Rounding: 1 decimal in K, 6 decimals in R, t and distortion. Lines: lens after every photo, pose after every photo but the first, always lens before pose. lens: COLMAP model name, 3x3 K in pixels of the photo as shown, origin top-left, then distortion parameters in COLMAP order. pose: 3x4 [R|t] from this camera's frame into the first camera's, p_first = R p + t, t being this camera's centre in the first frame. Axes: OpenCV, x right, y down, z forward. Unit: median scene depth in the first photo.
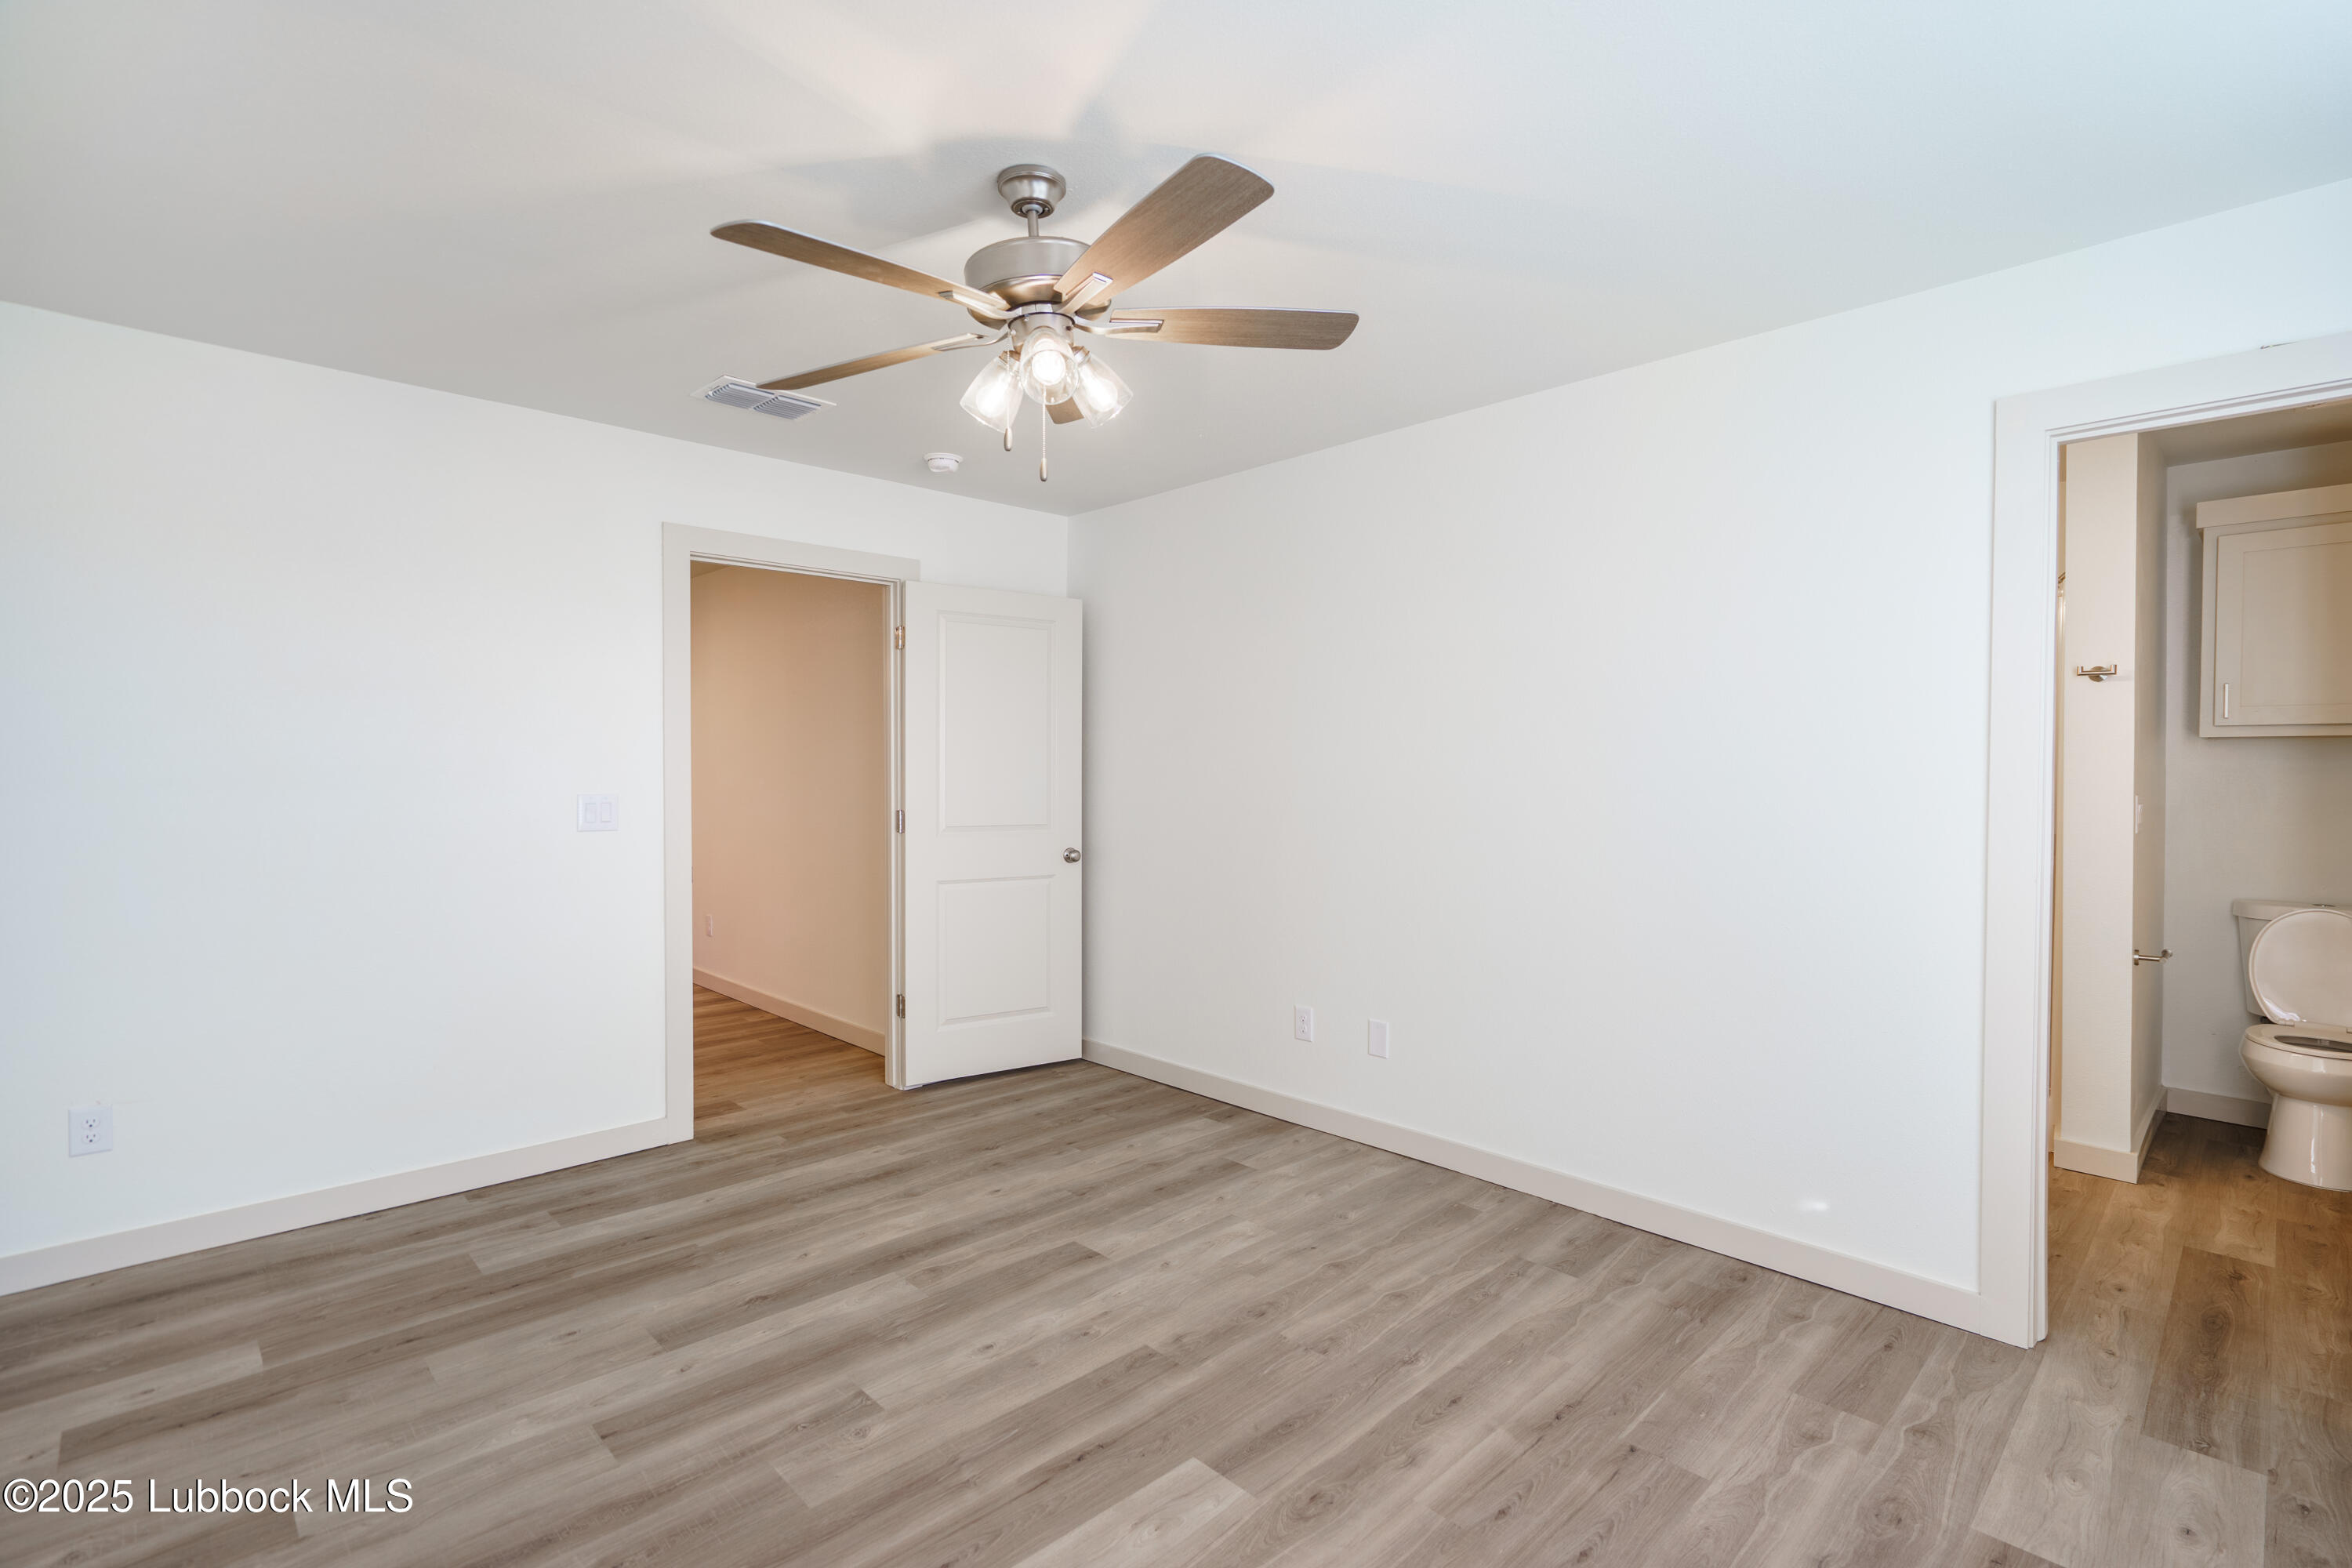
lens RADIAL K [[1075.9, 0, 1185.2], [0, 1075.9, 783.3], [0, 0, 1]] dist [-0.000896, -0.000443]
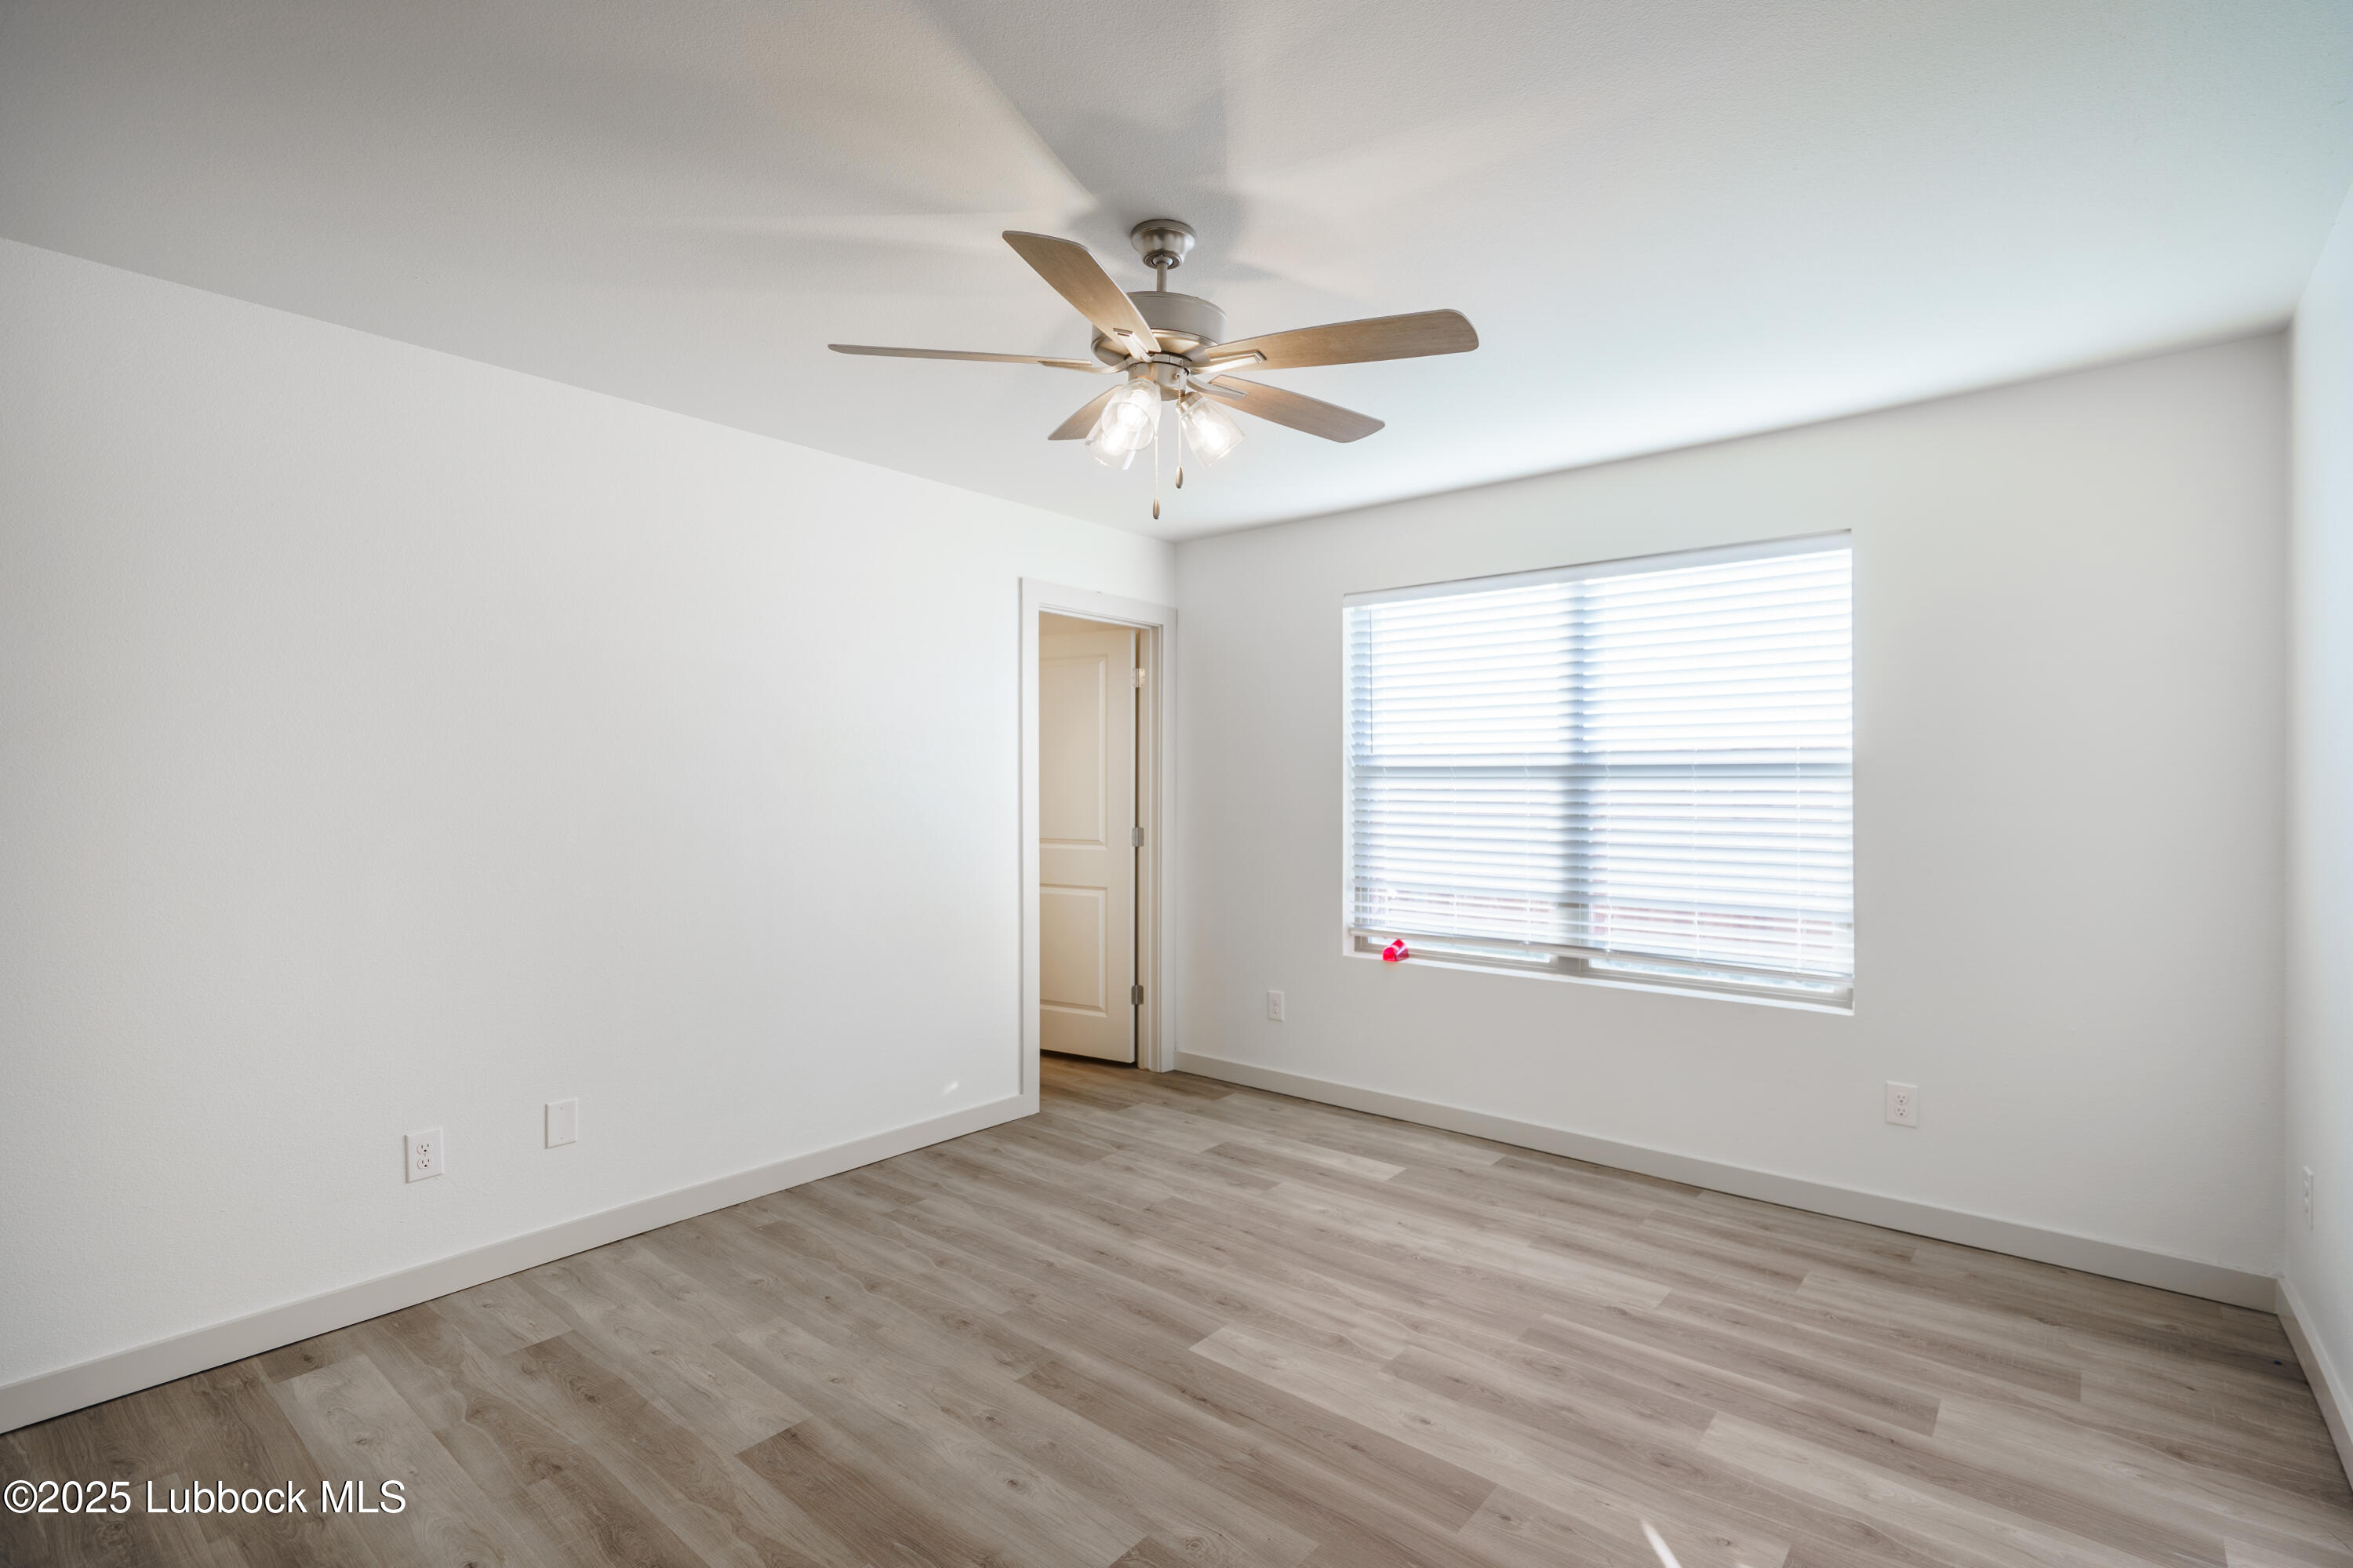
lens RADIAL K [[1076.4, 0, 1185.7], [0, 1076.4, 783.3], [0, 0, 1]] dist [-0.000896, -0.000443]
pose [[-0.102356, 0.002392, 0.994745, -0.933998], [0.012176, 0.999925, -0.001152, -0.010483], [-0.994673, 0.011994, -0.102378, 0.866122]]
